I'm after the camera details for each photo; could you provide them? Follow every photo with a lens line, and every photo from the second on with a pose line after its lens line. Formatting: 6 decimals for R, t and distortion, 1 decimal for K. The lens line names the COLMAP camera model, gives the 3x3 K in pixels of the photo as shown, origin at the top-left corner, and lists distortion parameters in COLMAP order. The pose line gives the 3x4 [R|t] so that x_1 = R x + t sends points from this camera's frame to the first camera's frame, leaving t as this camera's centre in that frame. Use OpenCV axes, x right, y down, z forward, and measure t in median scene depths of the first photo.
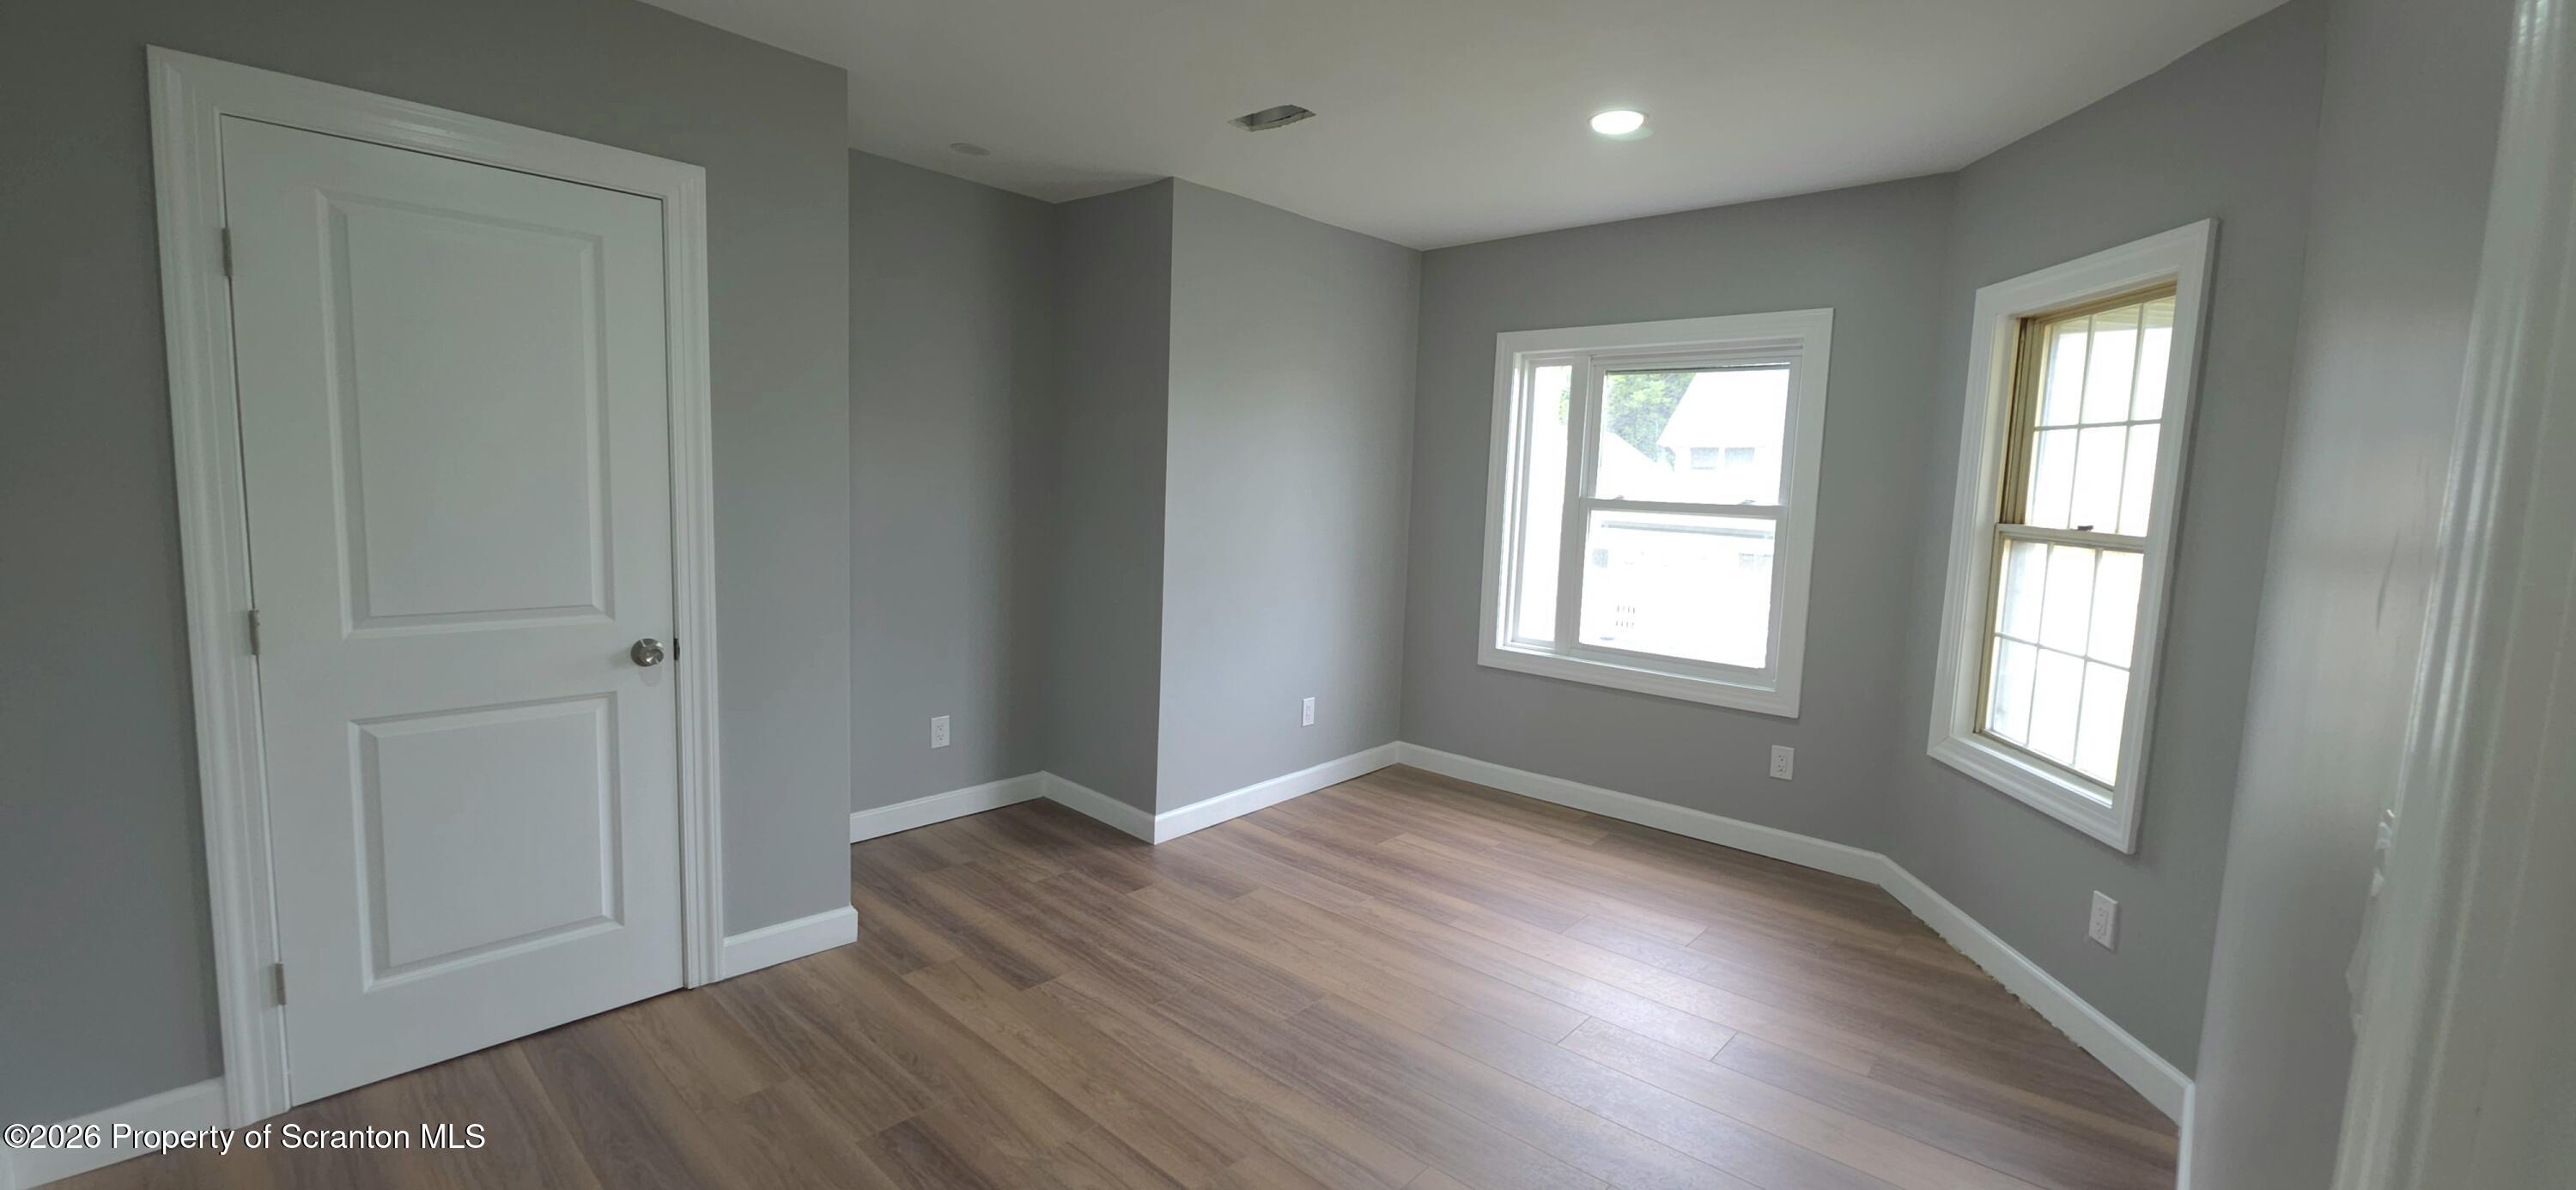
lens RADIAL K [[1023.6, 0, 1284.9], [0, 1023.6, 582.7], [0, 0, 1]] dist [0.000767, -0.000107]
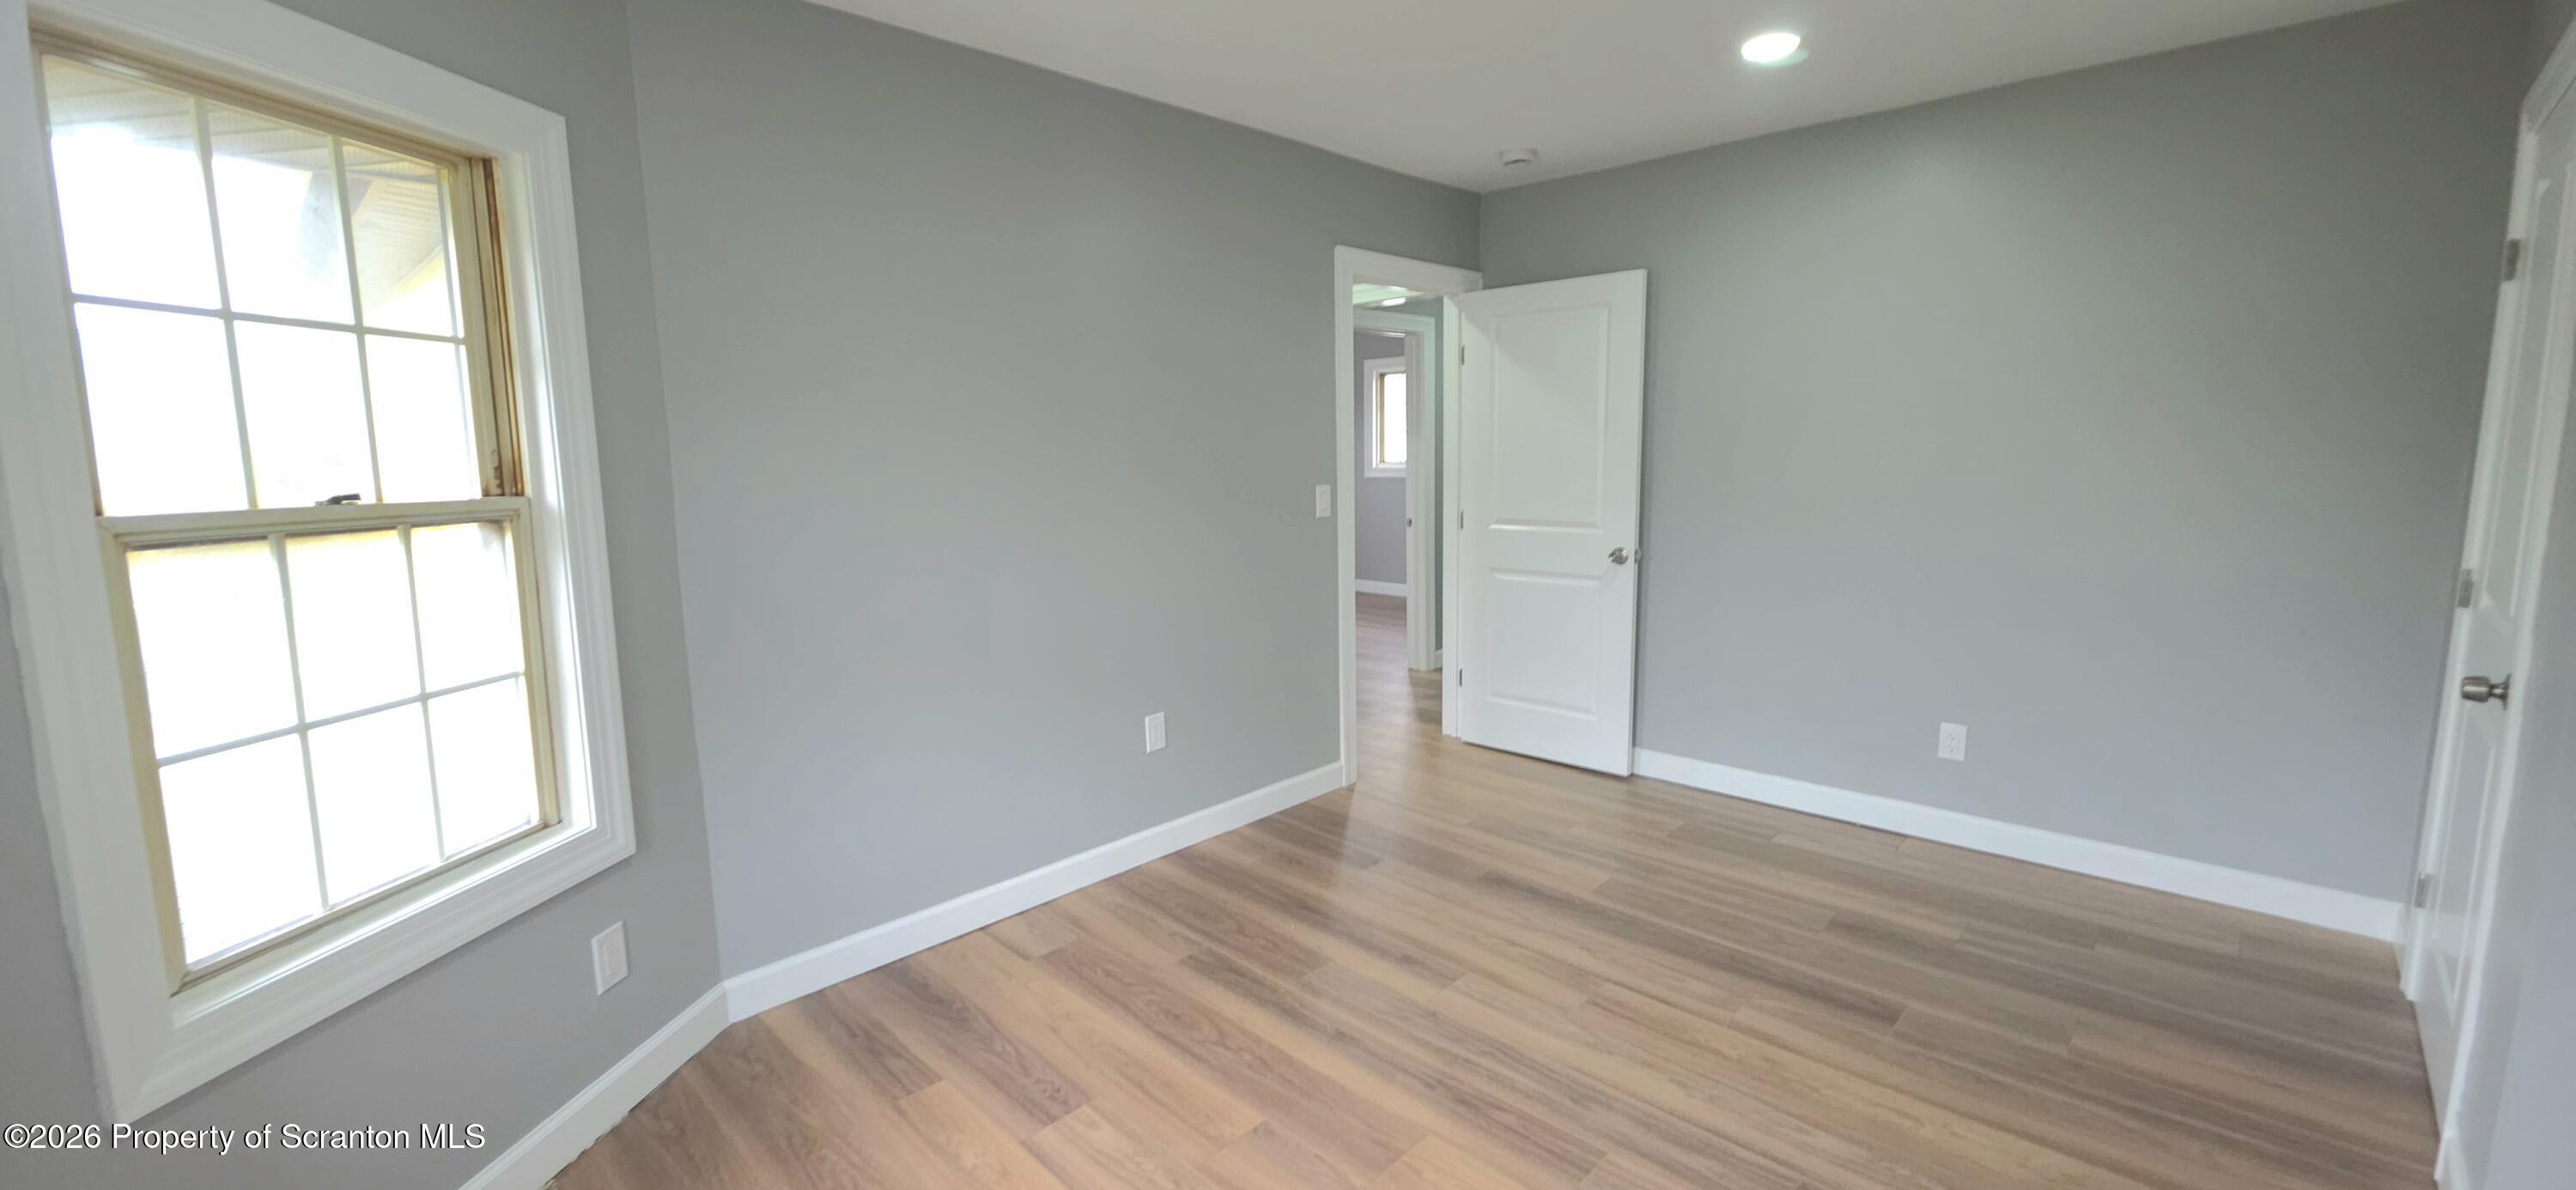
lens RADIAL K [[1023.6, 0, 1284.9], [0, 1023.6, 582.7], [0, 0, 1]] dist [0.000767, -0.000107]
pose [[-0.999532, -0.020902, 0.022339, 0.231323], [-0.015169, 0.972732, 0.231435, -0.158177], [-0.026567, 0.230988, -0.972594, 1.642816]]
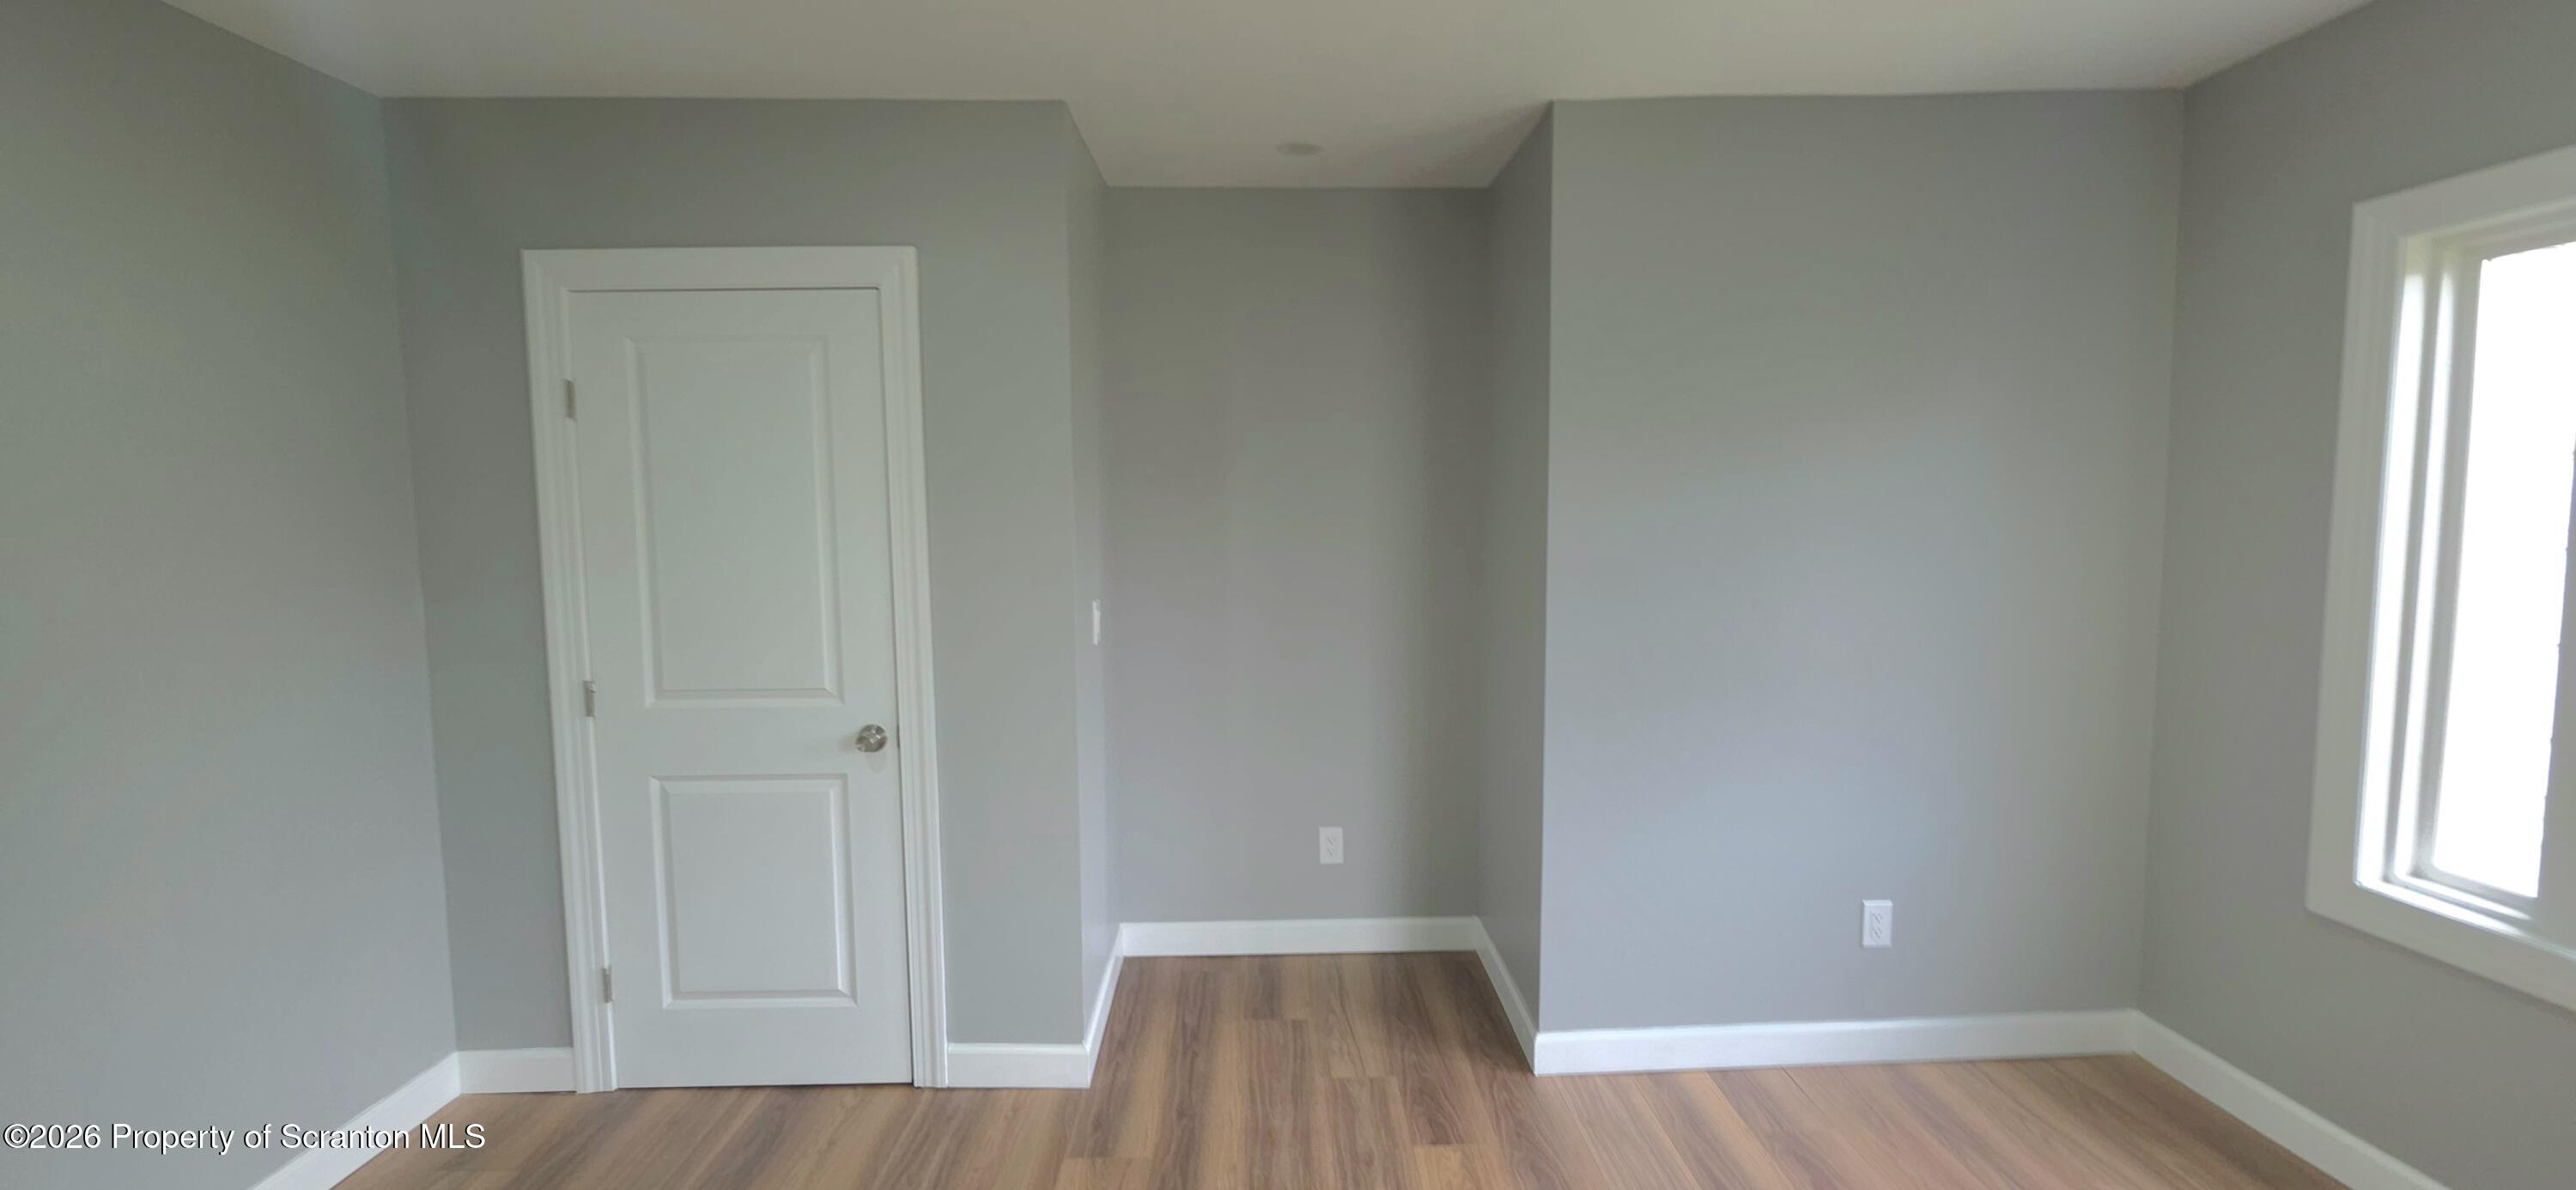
lens RADIAL K [[1023.6, 0, 1284.9], [0, 1023.6, 582.7], [0, 0, 1]] dist [0.000767, -0.000107]
pose [[0.685930, 0.009342, -0.727608, 0.365112], [-0.038417, 0.998988, -0.023390, -0.072617], [0.726653, 0.043996, 0.685594, 0.570344]]
